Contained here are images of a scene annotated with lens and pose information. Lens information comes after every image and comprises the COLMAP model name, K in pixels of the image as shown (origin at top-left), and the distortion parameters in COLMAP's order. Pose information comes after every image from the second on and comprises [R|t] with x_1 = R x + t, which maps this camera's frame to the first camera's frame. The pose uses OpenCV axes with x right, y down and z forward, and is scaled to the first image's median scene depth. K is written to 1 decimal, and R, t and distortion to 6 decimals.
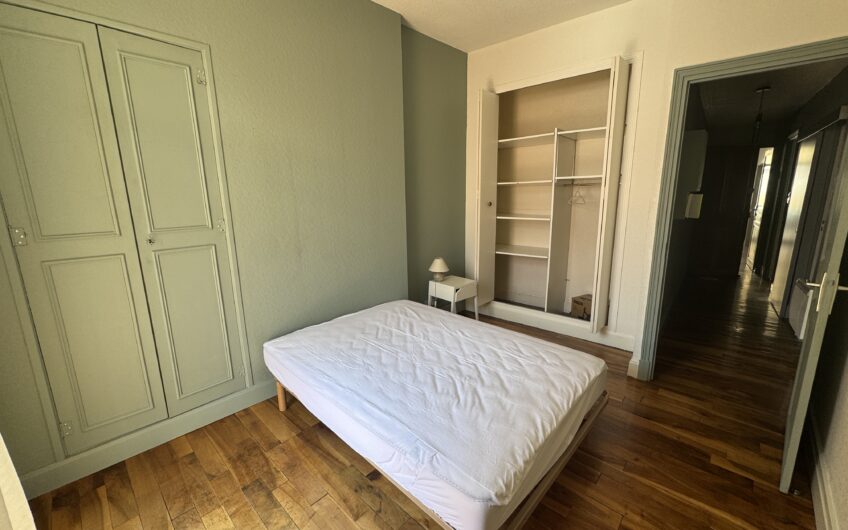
lens RADIAL K [[341.4, 0, 425.3], [0, 341.4, 259.3], [0, 0, 1]] dist [0.000264, -0.000174]
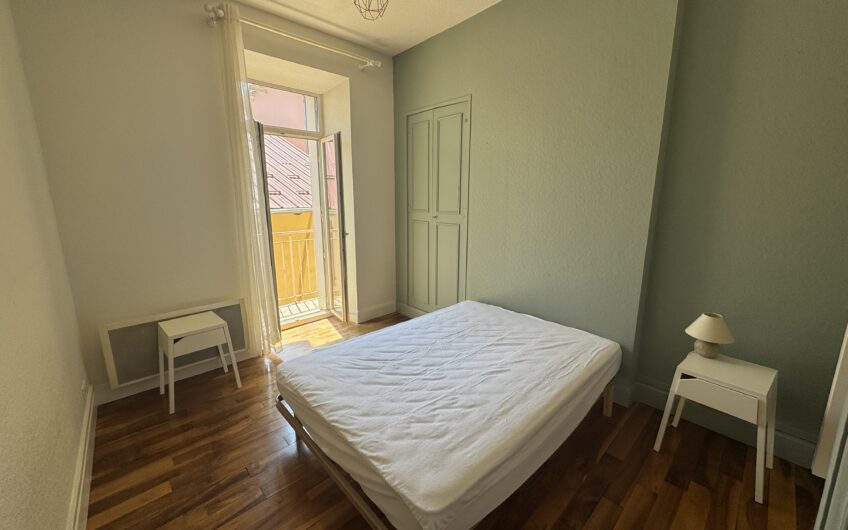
lens RADIAL K [[341.4, 0, 425.3], [0, 341.4, 259.3], [0, 0, 1]] dist [0.000264, -0.000174]
pose [[-0.061012, 0.202064, -0.977470, 1.036742], [-0.189502, 0.959138, 0.210103, -0.205688], [0.979983, 0.198051, -0.020227, 0.993318]]
